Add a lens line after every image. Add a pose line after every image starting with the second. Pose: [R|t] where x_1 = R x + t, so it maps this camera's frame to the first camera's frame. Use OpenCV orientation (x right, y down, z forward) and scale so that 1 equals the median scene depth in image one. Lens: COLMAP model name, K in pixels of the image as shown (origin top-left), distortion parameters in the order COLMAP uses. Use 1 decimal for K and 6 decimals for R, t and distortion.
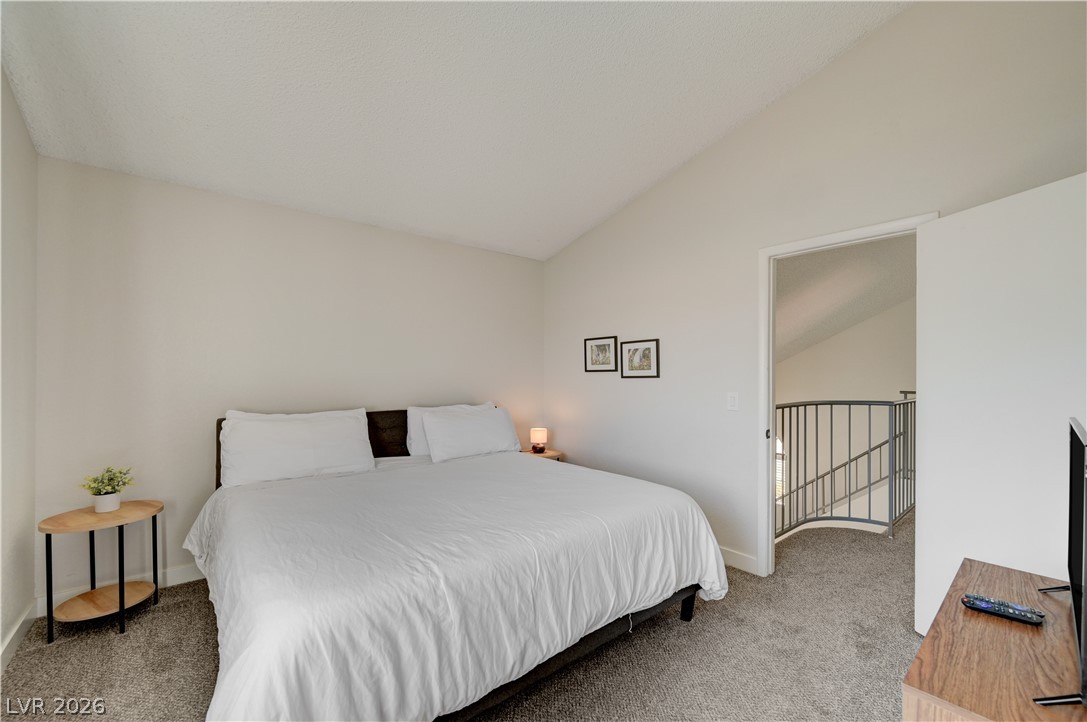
lens RADIAL K [[419.2, 0, 535.5], [0, 419.2, 366.2], [0, 0, 1]] dist [0.006229, -0.000164]
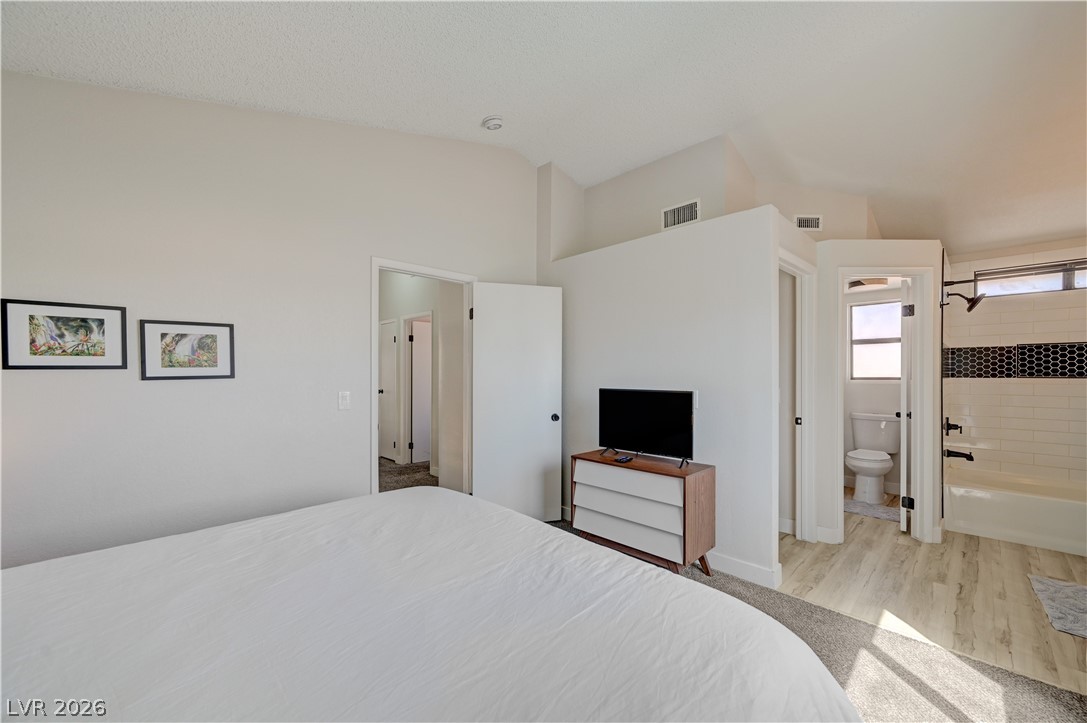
lens RADIAL K [[419.2, 0, 543.9], [0, 419.2, 369.9], [0, 0, 1]] dist [0.006229, -0.000164]
pose [[-0.073108, -0.003500, 0.997318, -0.457219], [-0.018477, 0.999827, 0.002154, 0.002117], [-0.997153, -0.018270, -0.073160, 0.494155]]
